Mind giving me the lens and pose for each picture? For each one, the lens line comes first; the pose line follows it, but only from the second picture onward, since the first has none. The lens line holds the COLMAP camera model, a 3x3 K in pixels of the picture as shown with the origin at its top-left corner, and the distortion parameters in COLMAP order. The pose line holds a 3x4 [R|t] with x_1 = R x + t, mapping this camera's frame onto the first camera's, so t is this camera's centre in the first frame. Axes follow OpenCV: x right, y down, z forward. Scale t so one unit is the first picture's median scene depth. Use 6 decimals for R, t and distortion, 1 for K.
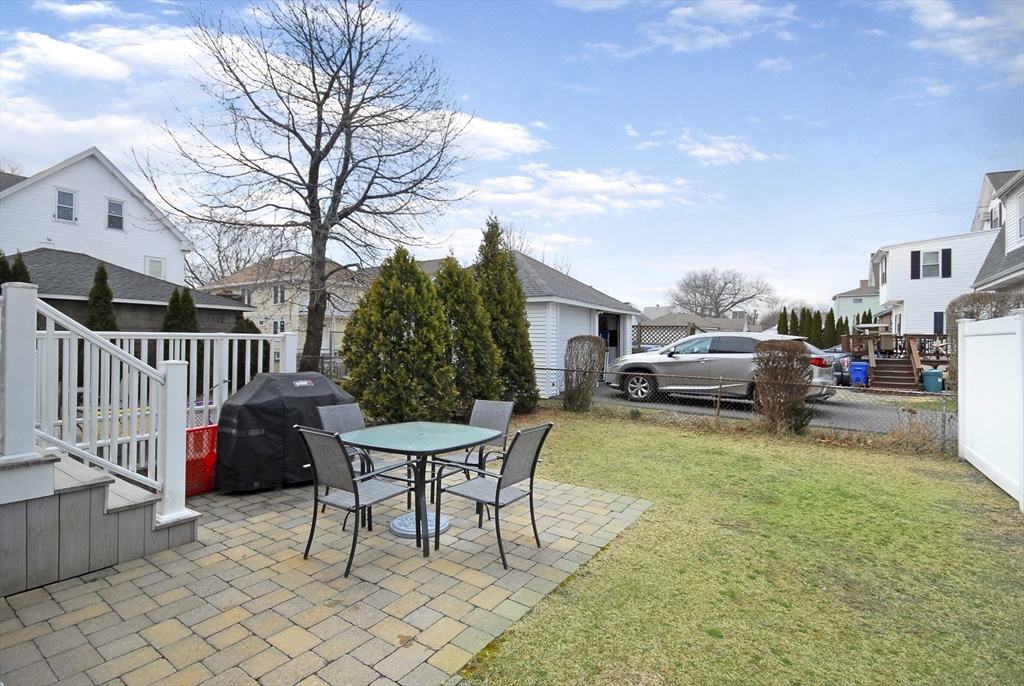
lens RADIAL K [[474.3, 0, 512.0], [0, 474.3, 343.0], [0, 0, 1]] dist [0.000220, -0.000065]
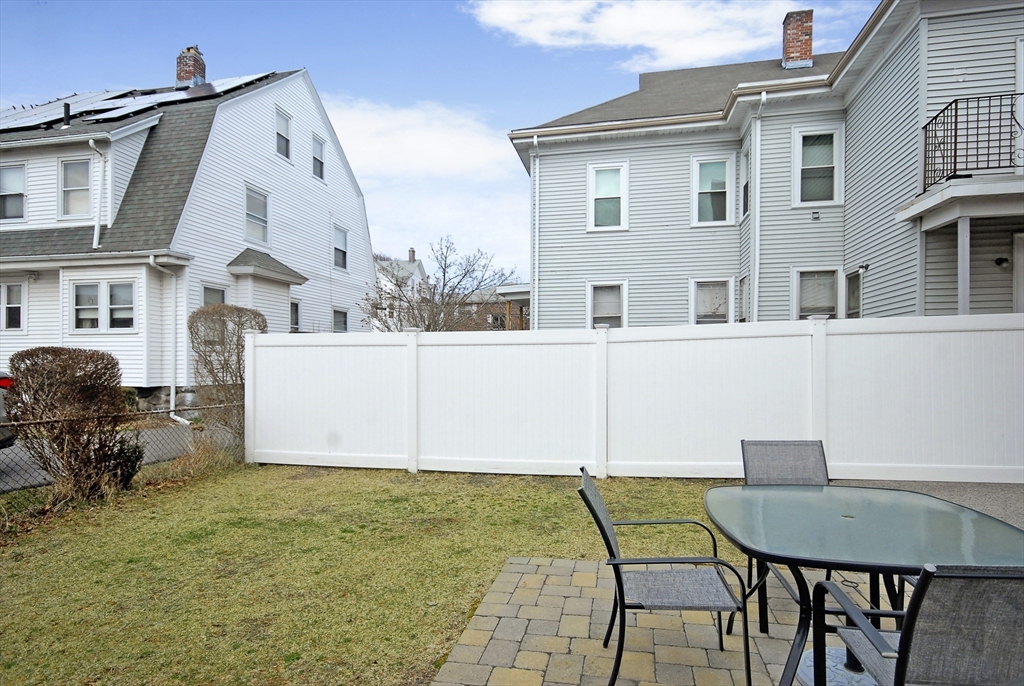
lens RADIAL K [[560.3, 0, 512.0], [0, 560.3, 343.0], [0, 0, 1]] dist [0.000009, -0.000031]
pose [[-0.381093, 0.009933, 0.924483, -0.558034], [-0.004869, 0.999907, -0.012751, -0.005871], [-0.924524, -0.009361, -0.381010, 1.342070]]
